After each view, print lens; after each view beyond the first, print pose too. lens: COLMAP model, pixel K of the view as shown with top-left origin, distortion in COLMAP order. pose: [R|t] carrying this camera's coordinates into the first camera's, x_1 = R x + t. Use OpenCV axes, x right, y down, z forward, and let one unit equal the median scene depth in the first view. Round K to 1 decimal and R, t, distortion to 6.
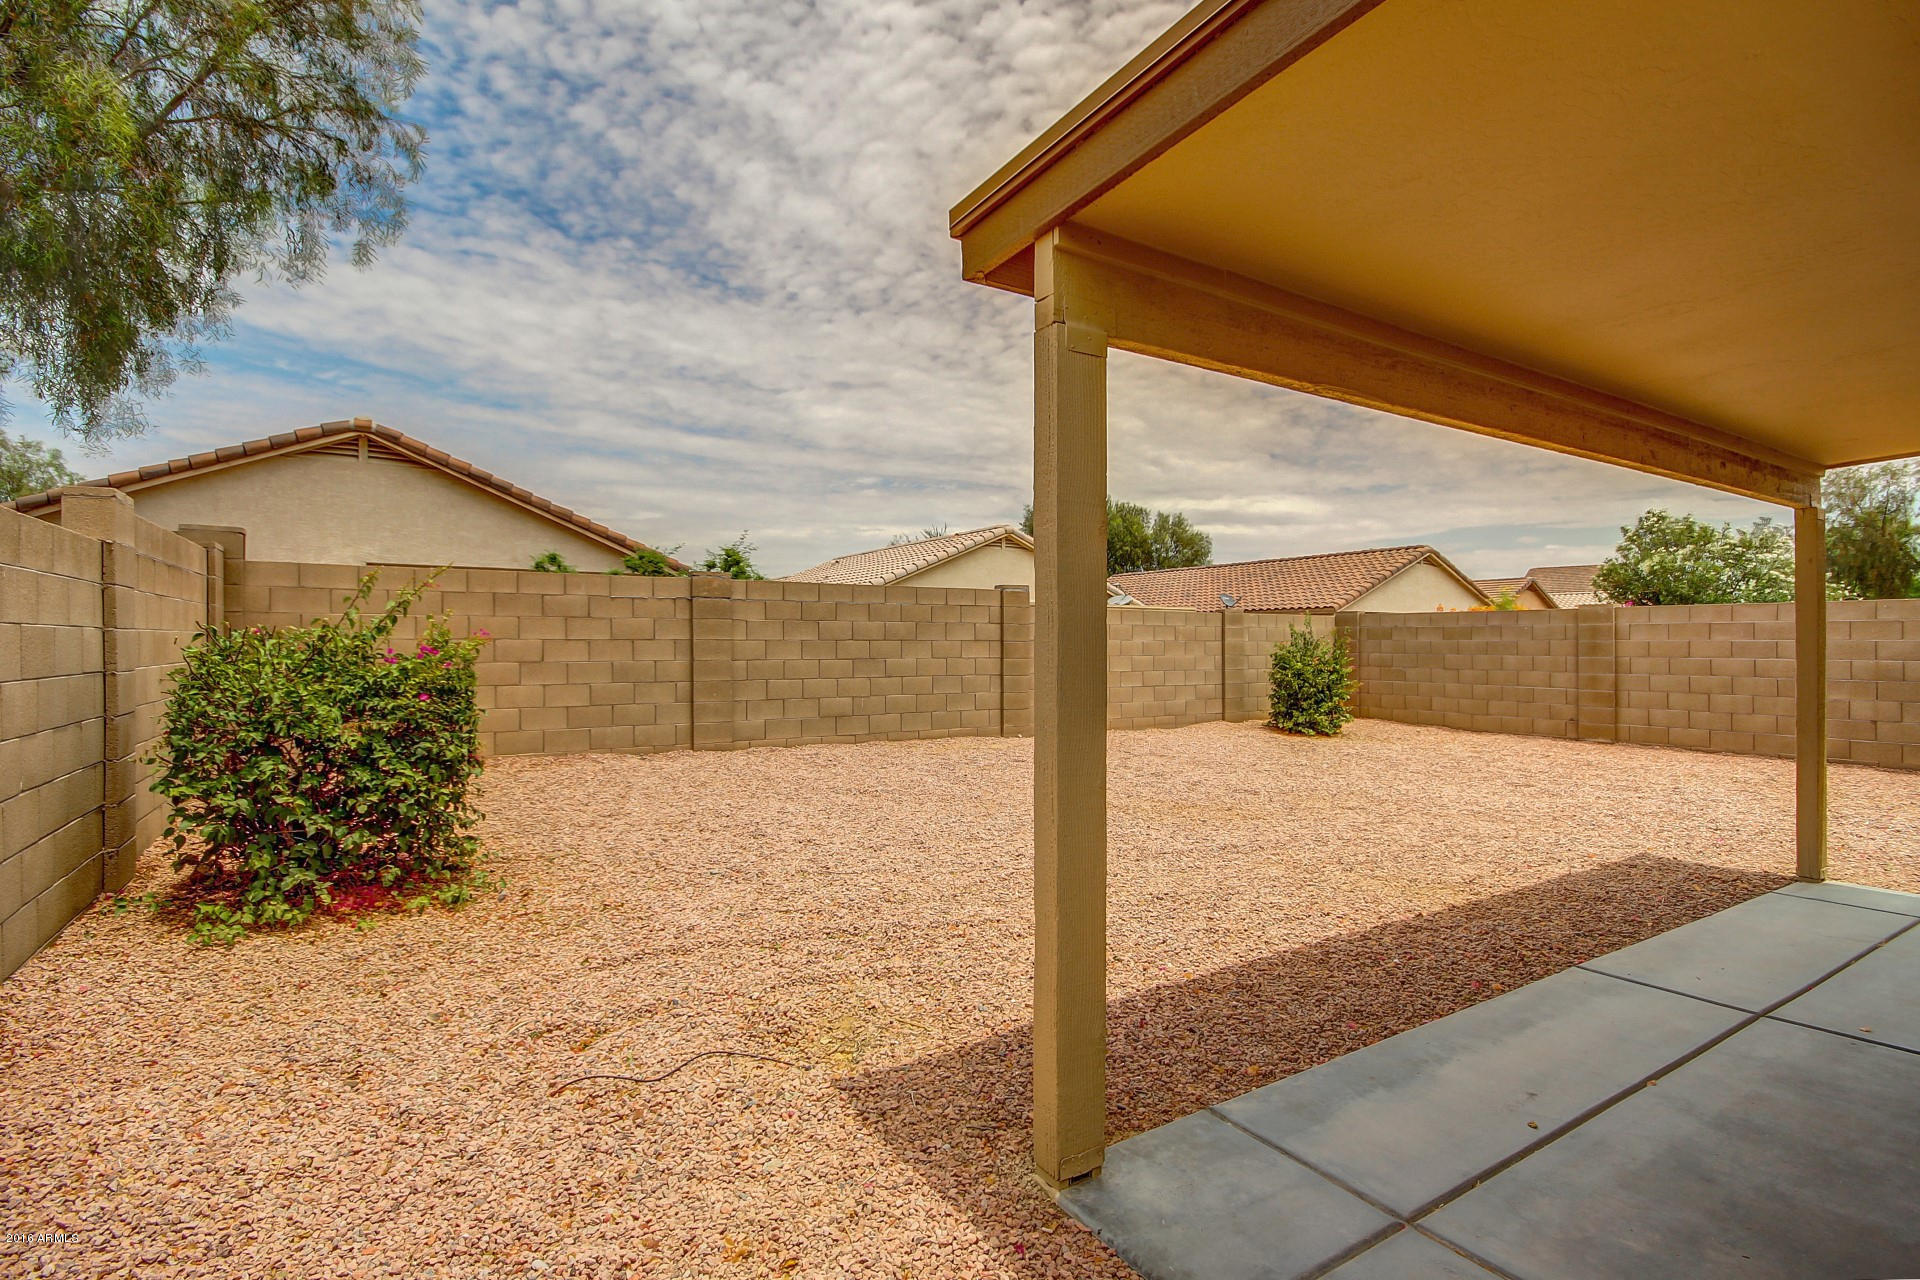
lens RADIAL K [[930.6, 0, 960.0], [0, 930.6, 640.0], [0, 0, 1]] dist [0.028023, -0.018789]
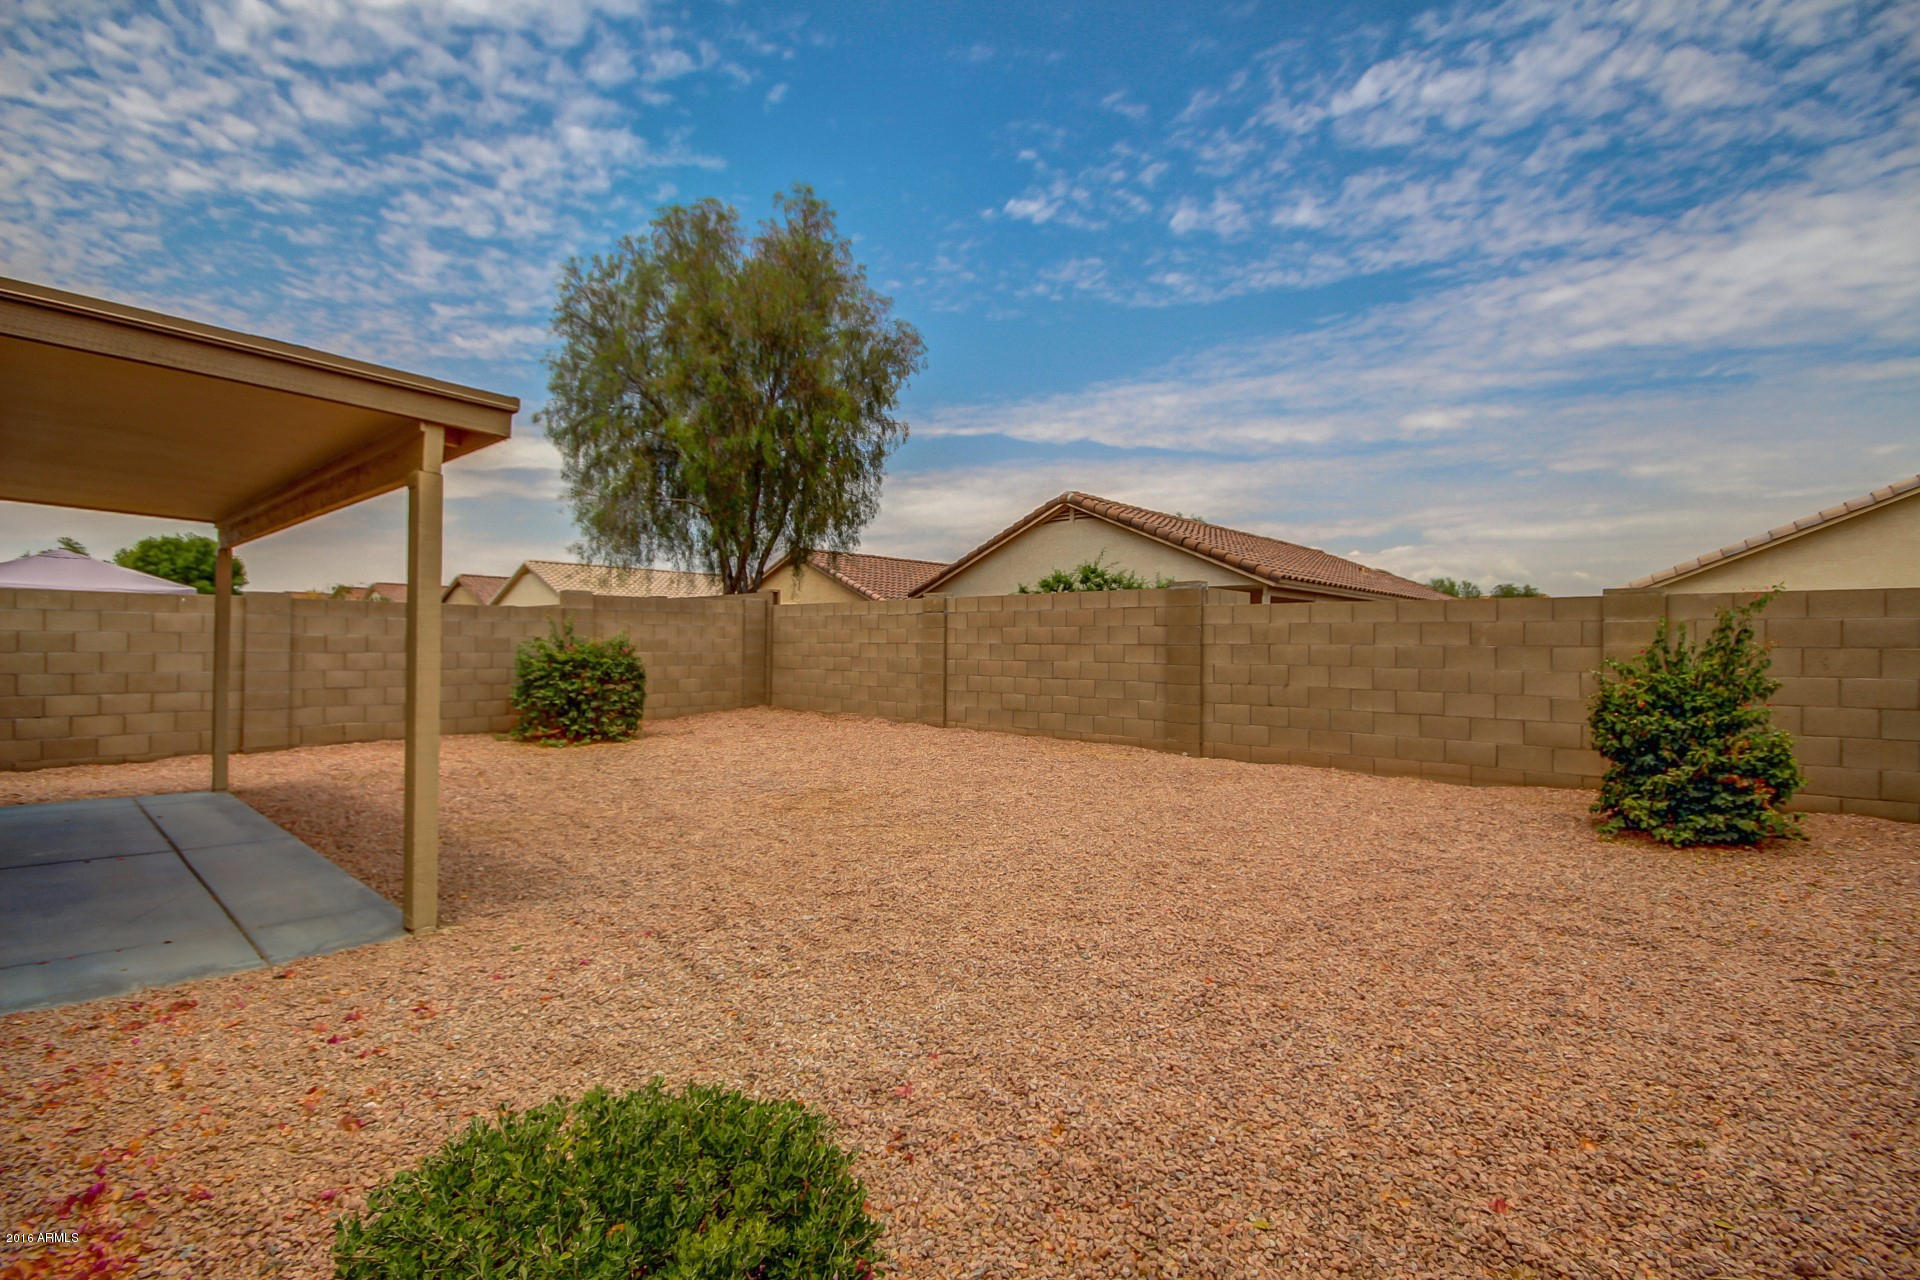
lens RADIAL K [[930.6, 0, 960.0], [0, 930.6, 640.0], [0, 0, 1]] dist [0.028023, -0.018789]
pose [[0.259369, -0.007358, -0.965750, 0.904729], [-0.007064, 0.999930, -0.009516, 0.006587], [0.965752, 0.009290, 0.259299, 0.602351]]
